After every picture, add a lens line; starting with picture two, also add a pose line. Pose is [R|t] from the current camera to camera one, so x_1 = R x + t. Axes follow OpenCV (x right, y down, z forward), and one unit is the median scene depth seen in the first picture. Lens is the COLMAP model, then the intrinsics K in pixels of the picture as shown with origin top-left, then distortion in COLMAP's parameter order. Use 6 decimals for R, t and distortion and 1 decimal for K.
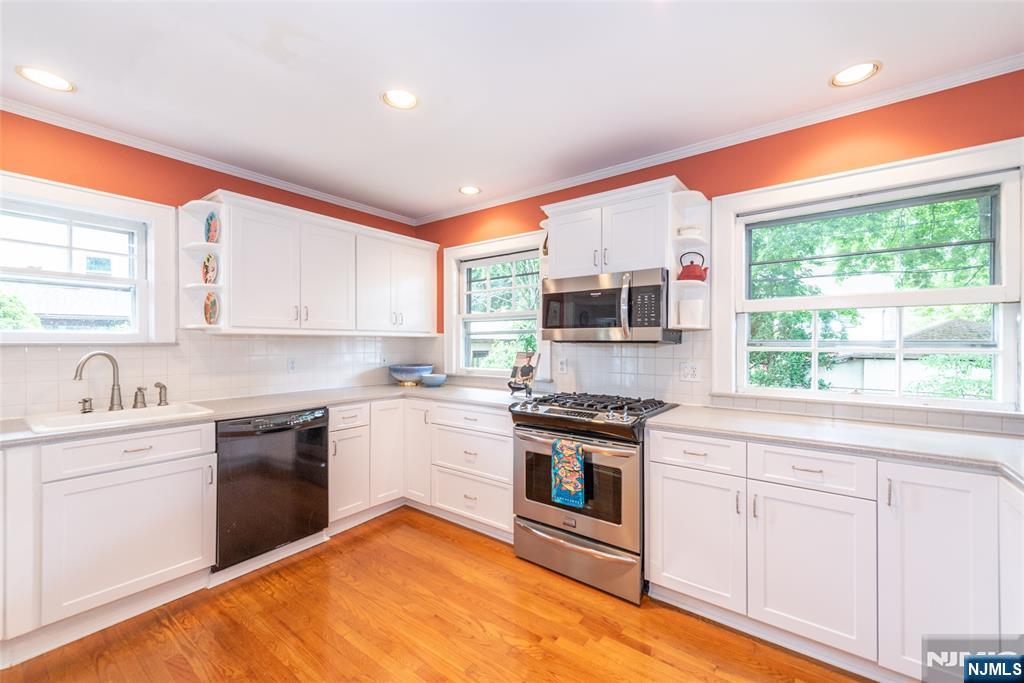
lens RADIAL K [[414.7, 0, 506.1], [0, 414.7, 347.7], [0, 0, 1]] dist [0.000890, 0.000236]
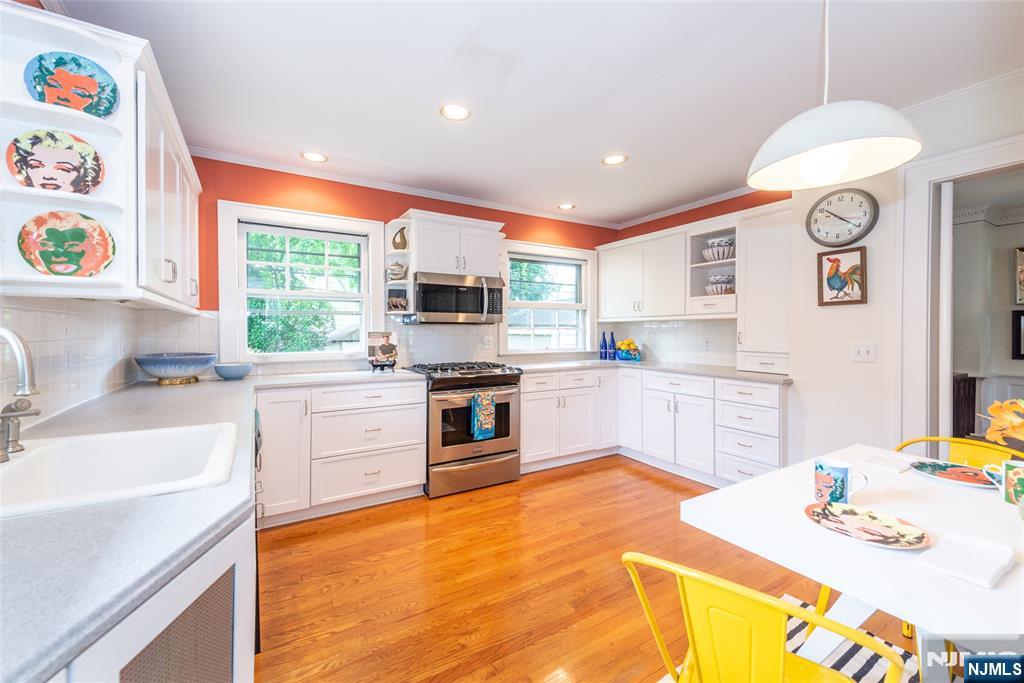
lens RADIAL K [[415.1, 0, 512.0], [0, 415.1, 341.5], [0, 0, 1]] dist [-0.000266, 0.000027]
pose [[0.363399, -0.027749, 0.931220, -1.029232], [0.012534, 0.999611, 0.024895, 0.014594], [-0.931549, 0.002625, 0.363606, 0.339346]]
